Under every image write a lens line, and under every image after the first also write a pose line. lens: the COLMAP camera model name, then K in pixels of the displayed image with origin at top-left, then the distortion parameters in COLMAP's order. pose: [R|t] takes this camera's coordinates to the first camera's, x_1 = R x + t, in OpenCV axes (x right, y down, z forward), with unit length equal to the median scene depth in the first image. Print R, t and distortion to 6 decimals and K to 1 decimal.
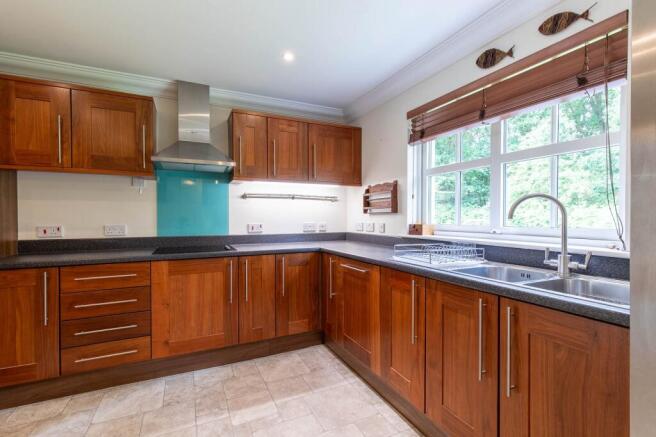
lens RADIAL K [[304.5, 0, 340.0], [0, 304.5, 219.5], [0, 0, 1]] dist [0.012003, -0.000774]
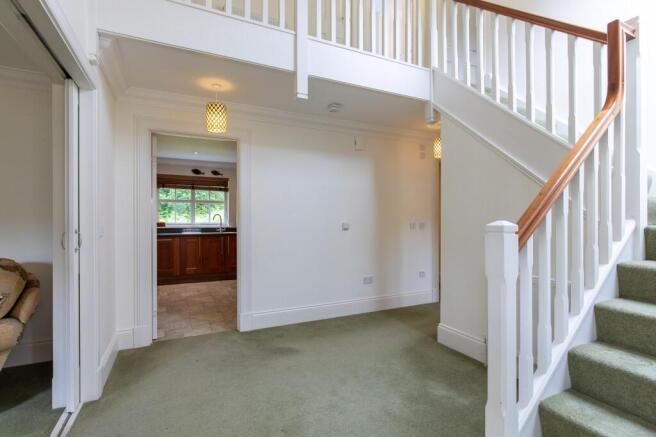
lens RADIAL K [[337.8, 0, 328.2], [0, 337.8, 218.2], [0, 0, 1]] dist [0.000481, 0.000075]
pose [[0.013891, 0.002512, 0.999900, -2.495355], [0.004573, 0.999986, -0.002575, -0.005621], [-0.999893, 0.004609, 0.013879, -0.379448]]
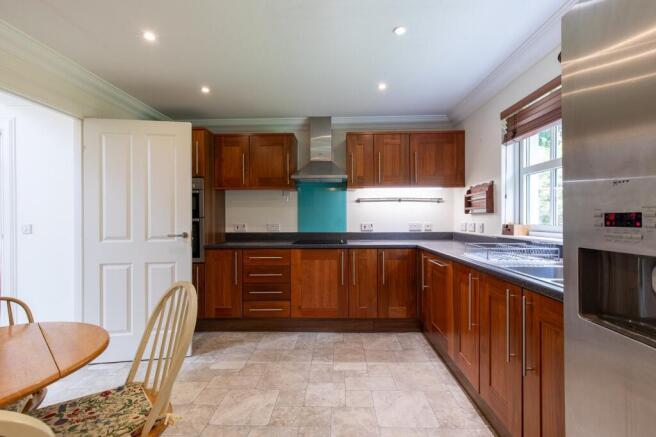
lens RADIAL K [[304.5, 0, 332.2], [0, 304.5, 217.3], [0, 0, 1]] dist [0.012003, -0.000774]
pose [[0.881823, -0.005151, -0.471553, 0.214460], [0.001042, 0.999959, -0.008975, 0.001071], [0.471580, 0.007423, 0.881792, -0.156056]]
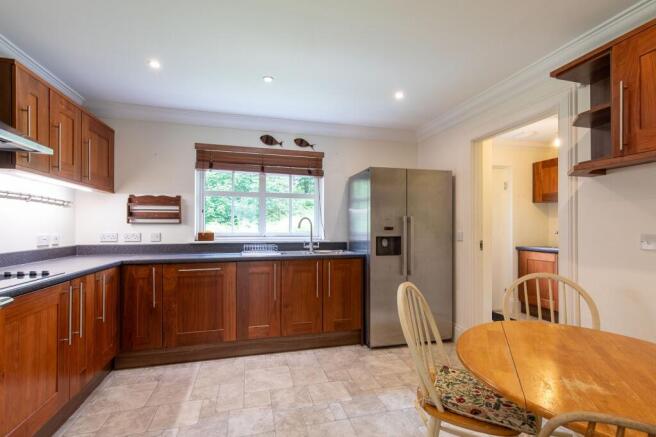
lens RADIAL K [[304.5, 0, 326.9], [0, 304.5, 223.9], [0, 0, 1]] dist [0.012003, -0.000774]
pose [[0.187652, 0.014318, 0.982131, -0.959414], [0.005293, 0.999864, -0.015587, 0.000694], [-0.982221, 0.008124, 0.187551, 0.257530]]
